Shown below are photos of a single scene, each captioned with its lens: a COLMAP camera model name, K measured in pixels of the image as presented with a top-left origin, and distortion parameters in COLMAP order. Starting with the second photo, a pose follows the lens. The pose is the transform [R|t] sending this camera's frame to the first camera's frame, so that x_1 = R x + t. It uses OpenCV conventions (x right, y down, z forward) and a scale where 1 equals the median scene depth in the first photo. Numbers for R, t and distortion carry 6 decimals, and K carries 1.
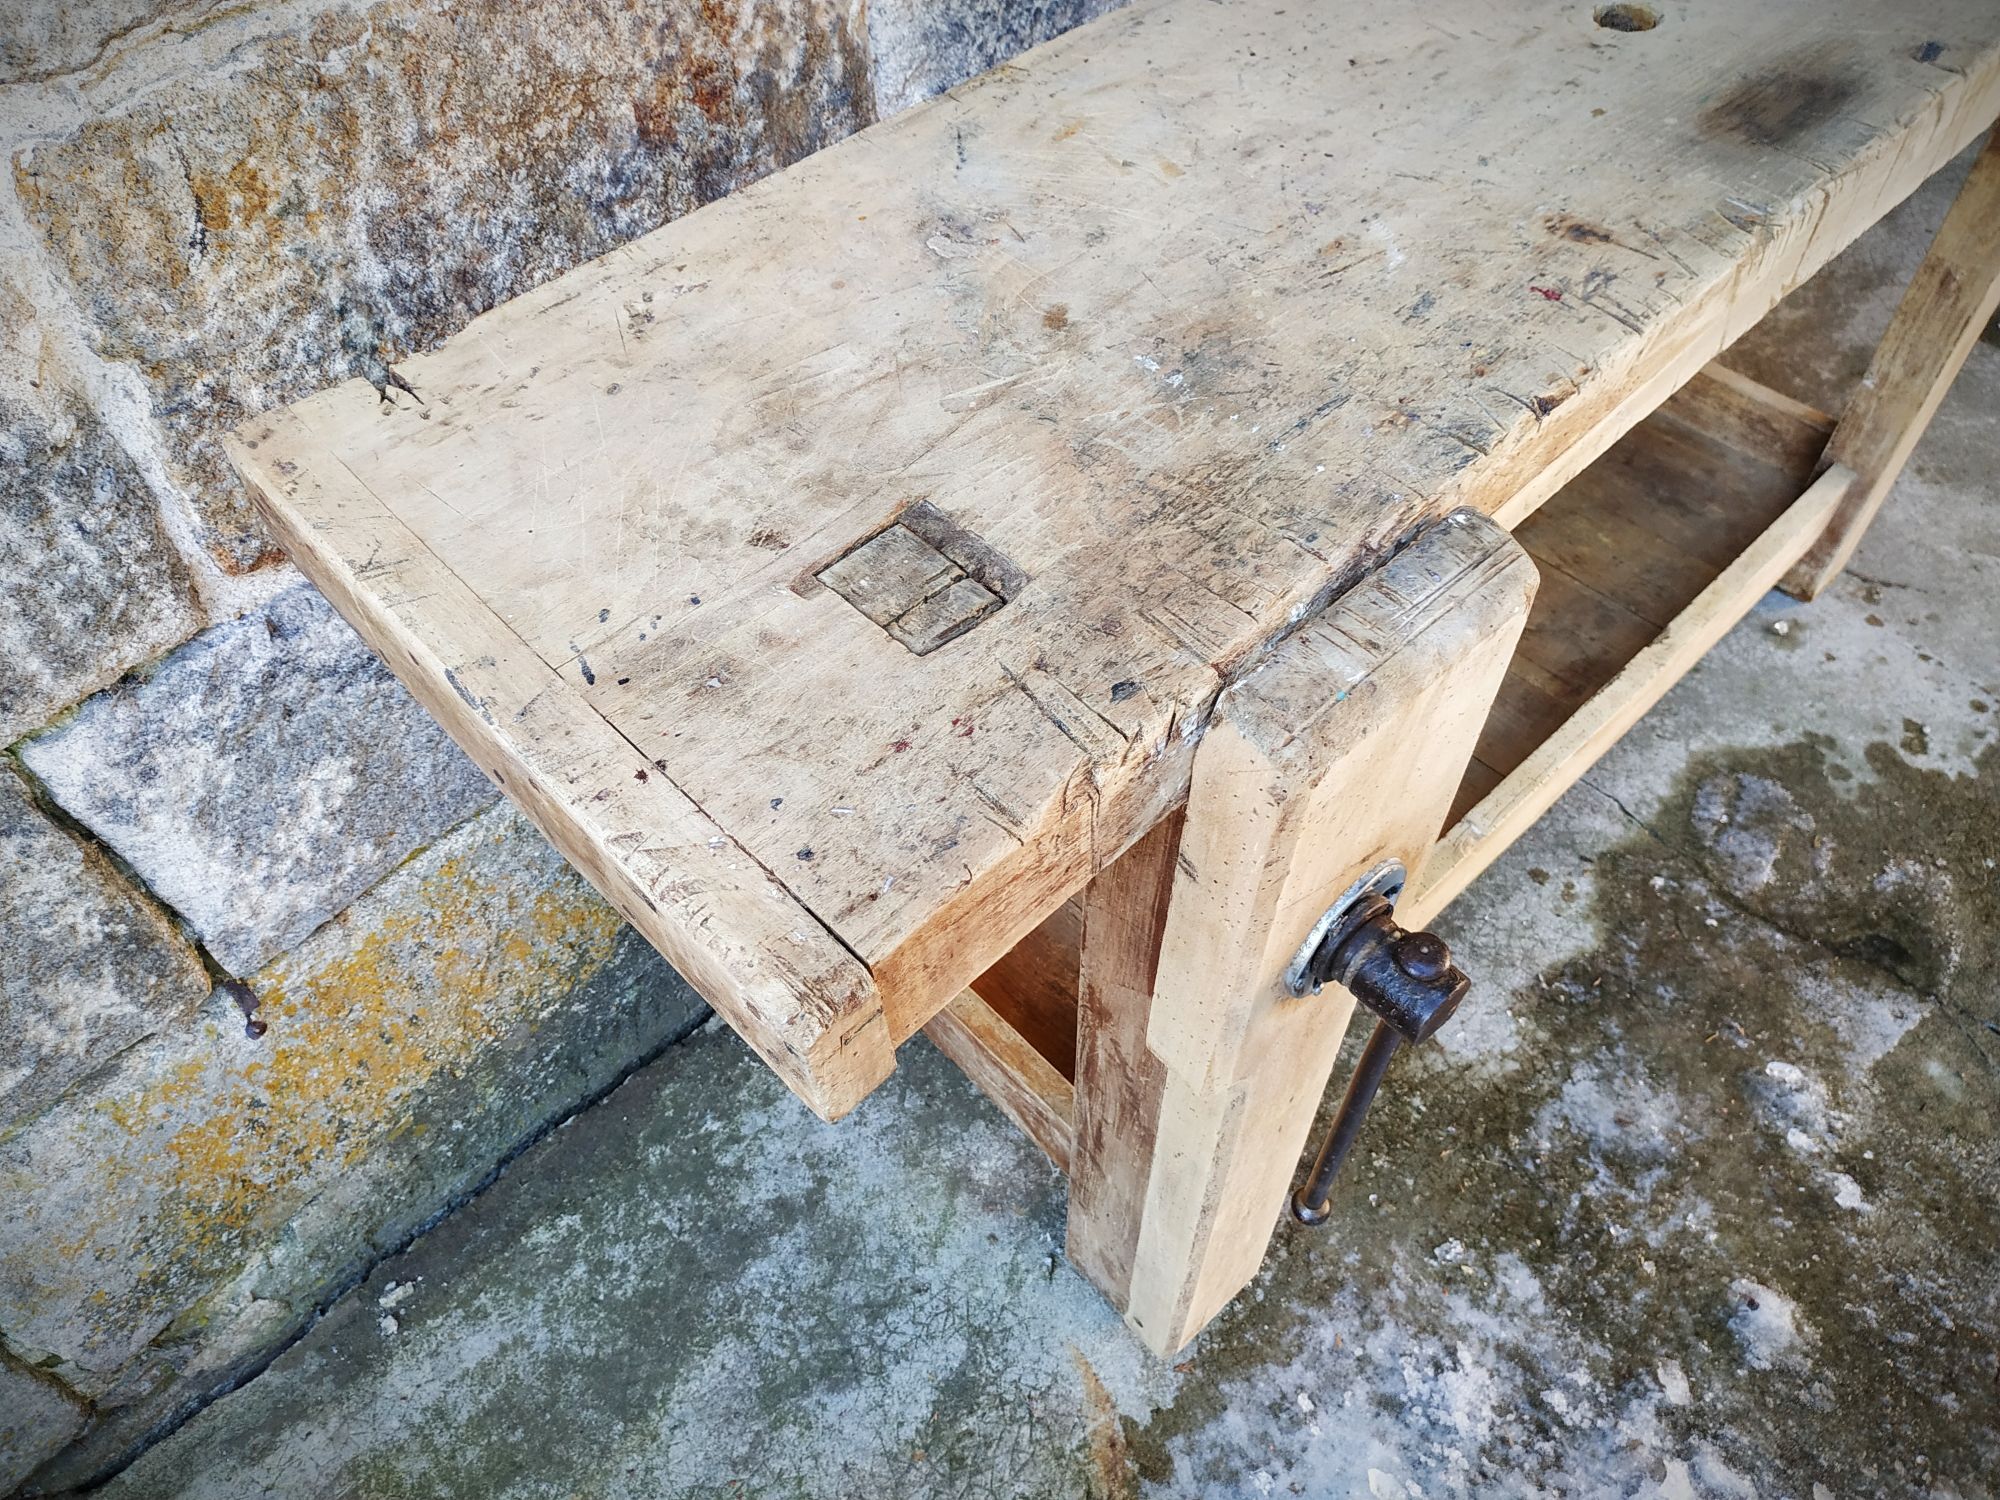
lens RADIAL K [[1464.3, 0, 998.3], [0, 1464.3, 755.6], [0, 0, 1]] dist [-0.000202, -0.012772]
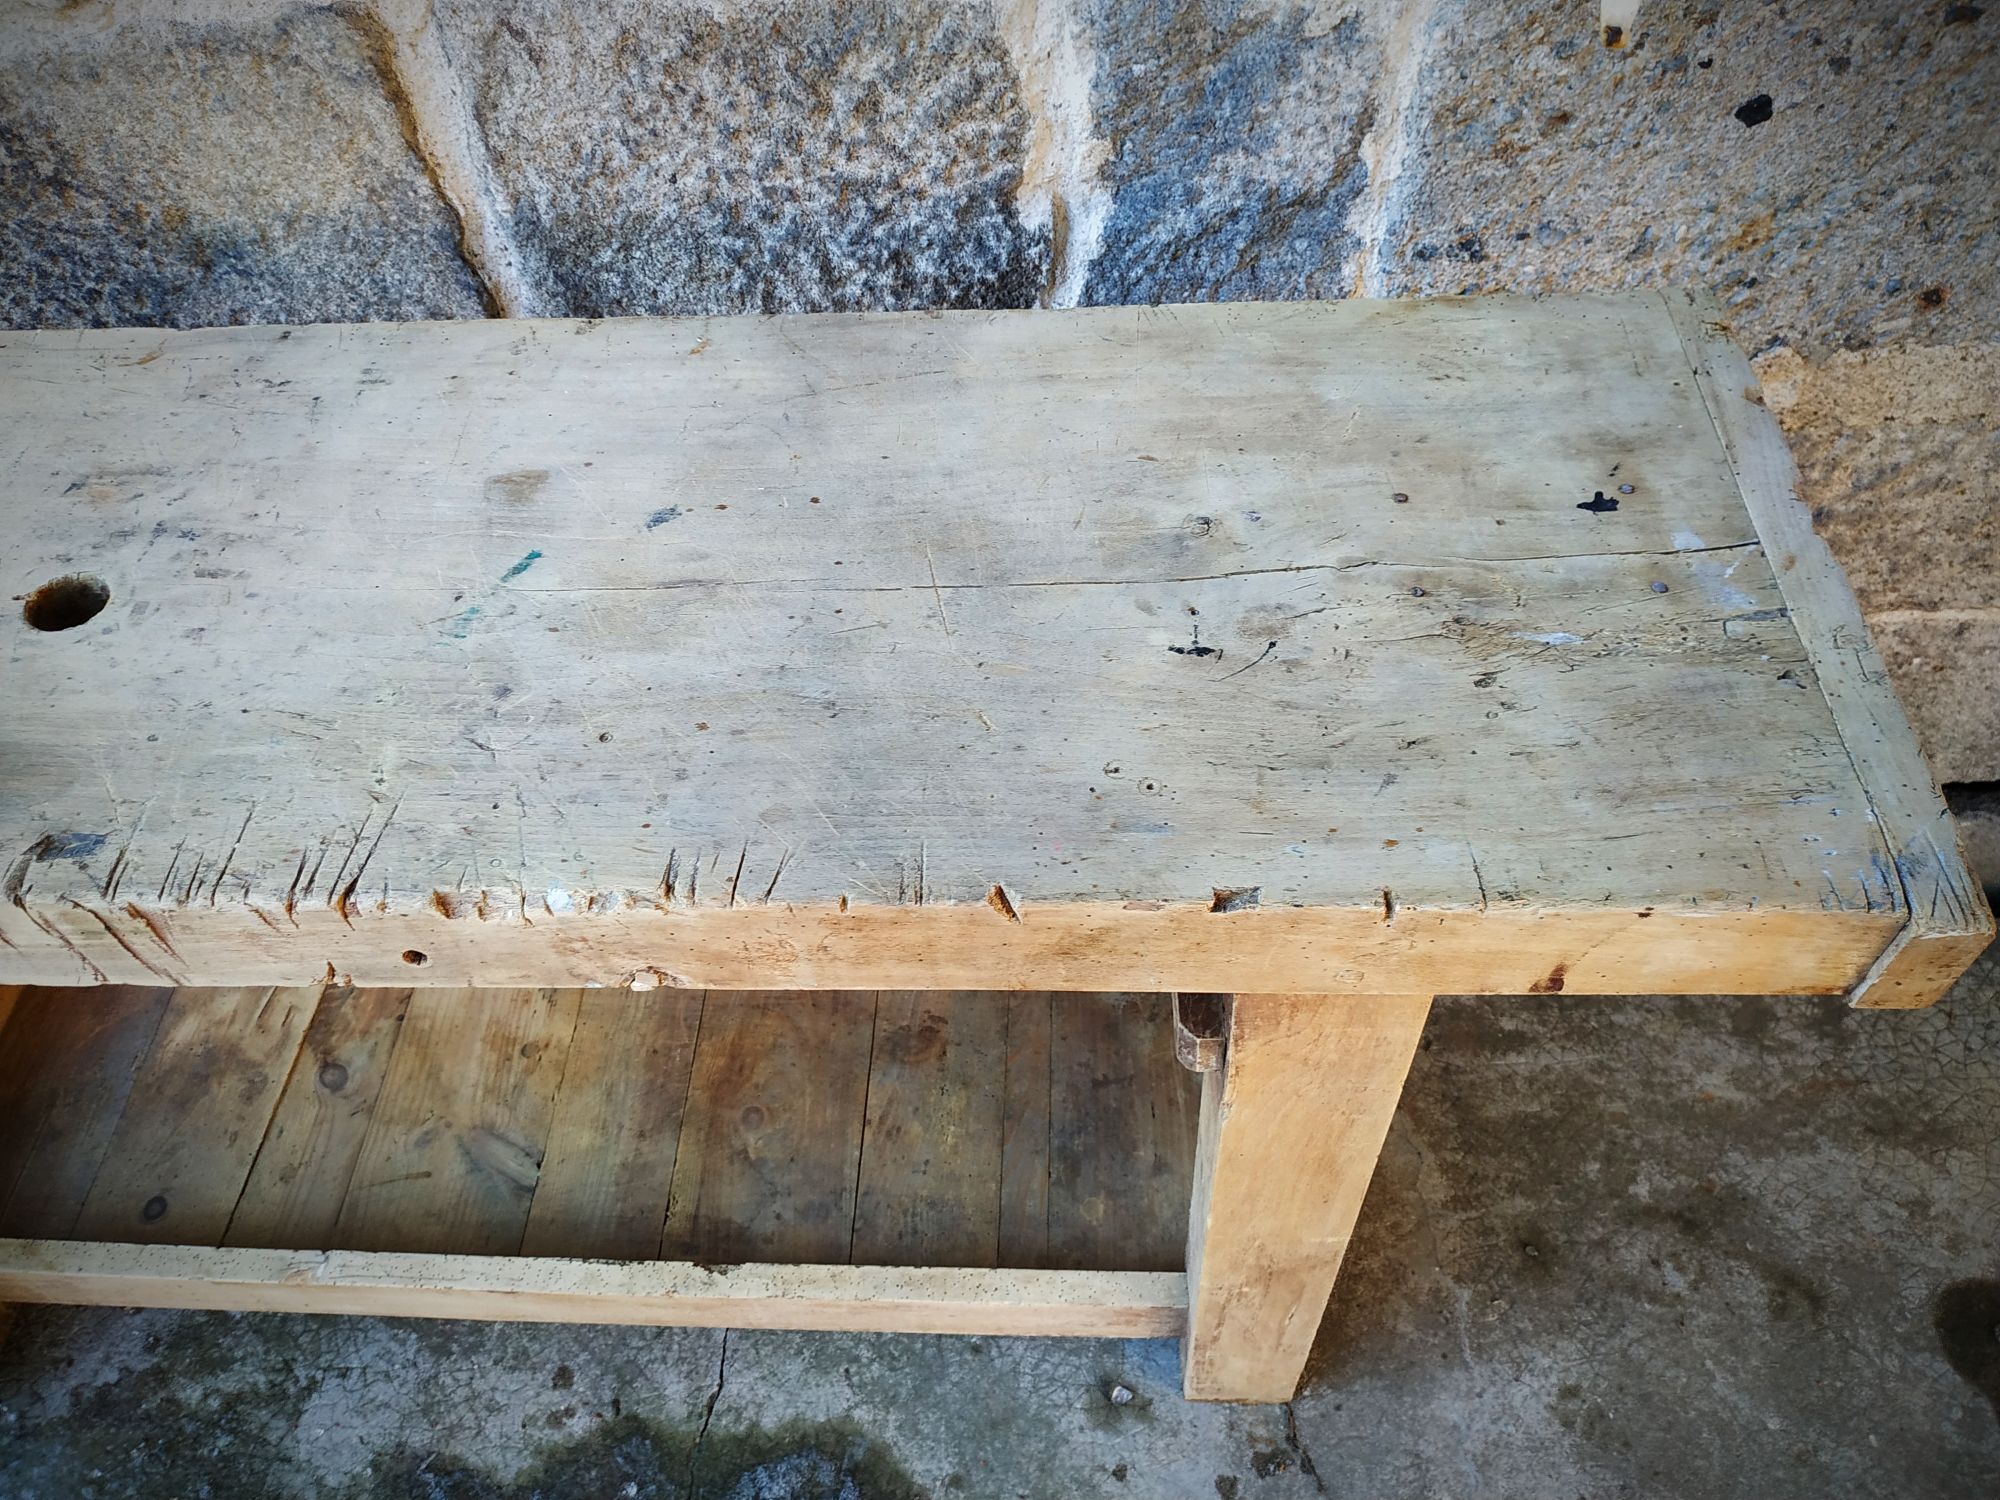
lens RADIAL K [[1464.3, 0, 998.3], [0, 1464.3, 755.6], [0, 0, 1]] dist [-0.000202, -0.012772]
pose [[0.694468, 0.556203, -0.456457, 0.926790], [-0.531419, 0.824179, 0.195763, -0.664711], [0.485086, 0.106619, 0.867943, 0.414758]]
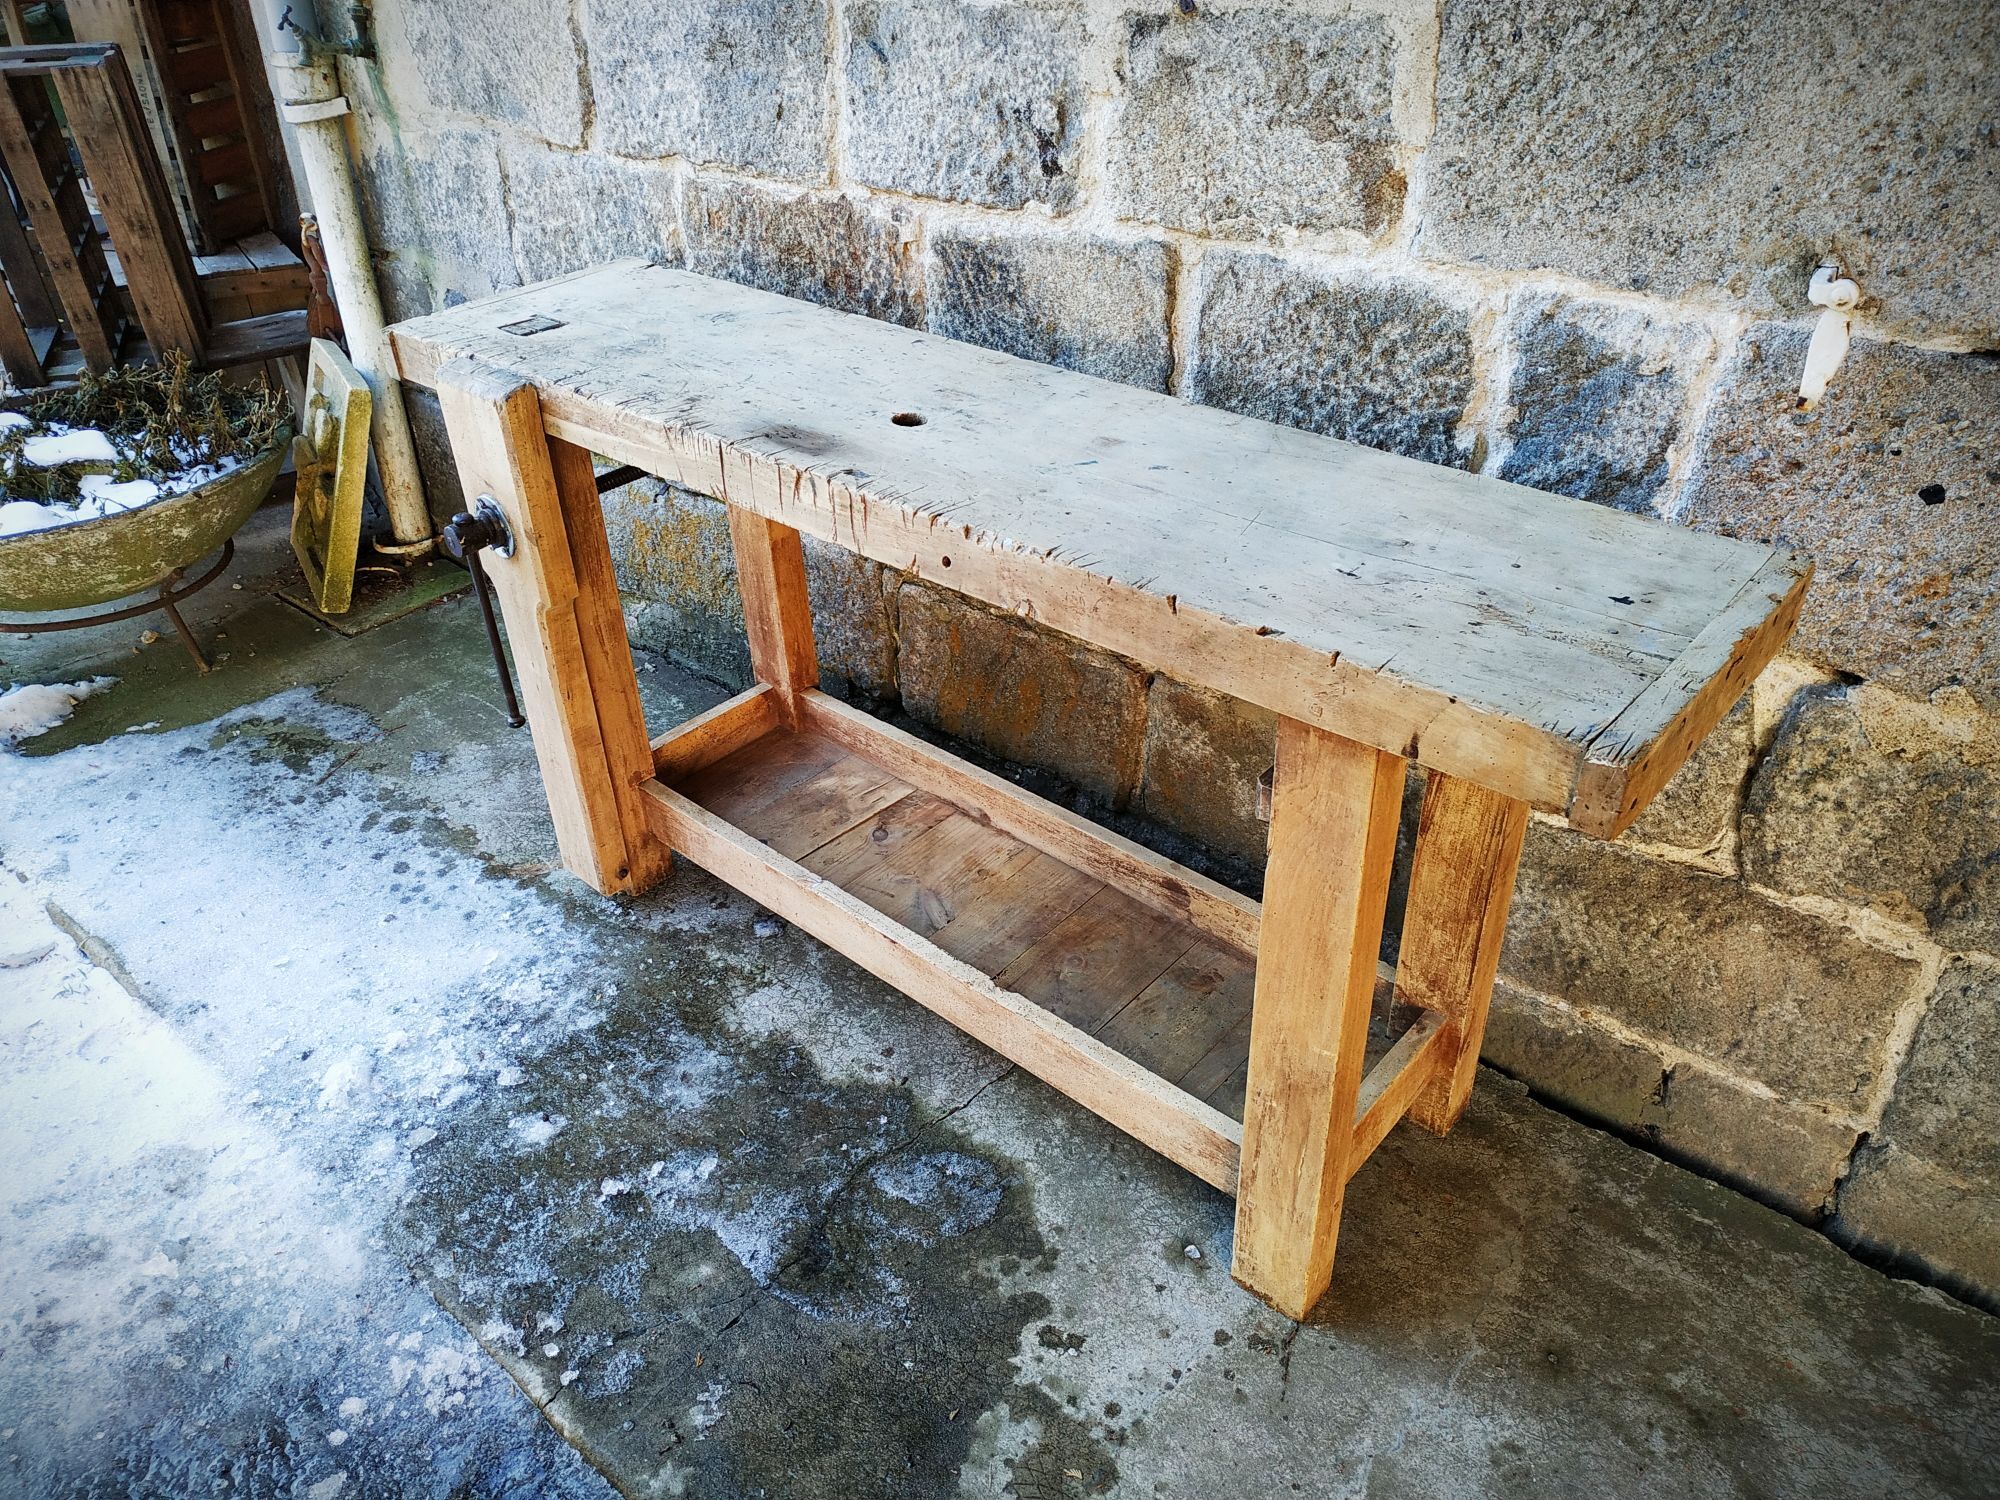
lens RADIAL K [[1450.7, 0, 991.8], [0, 1450.7, 754.7], [0, 0, 1]] dist [0.012089, -0.023844]
pose [[0.087889, 0.563657, -0.821320, 1.620919], [-0.759786, 0.571149, 0.310665, -0.683664], [0.644205, 0.596724, 0.478457, 0.348063]]
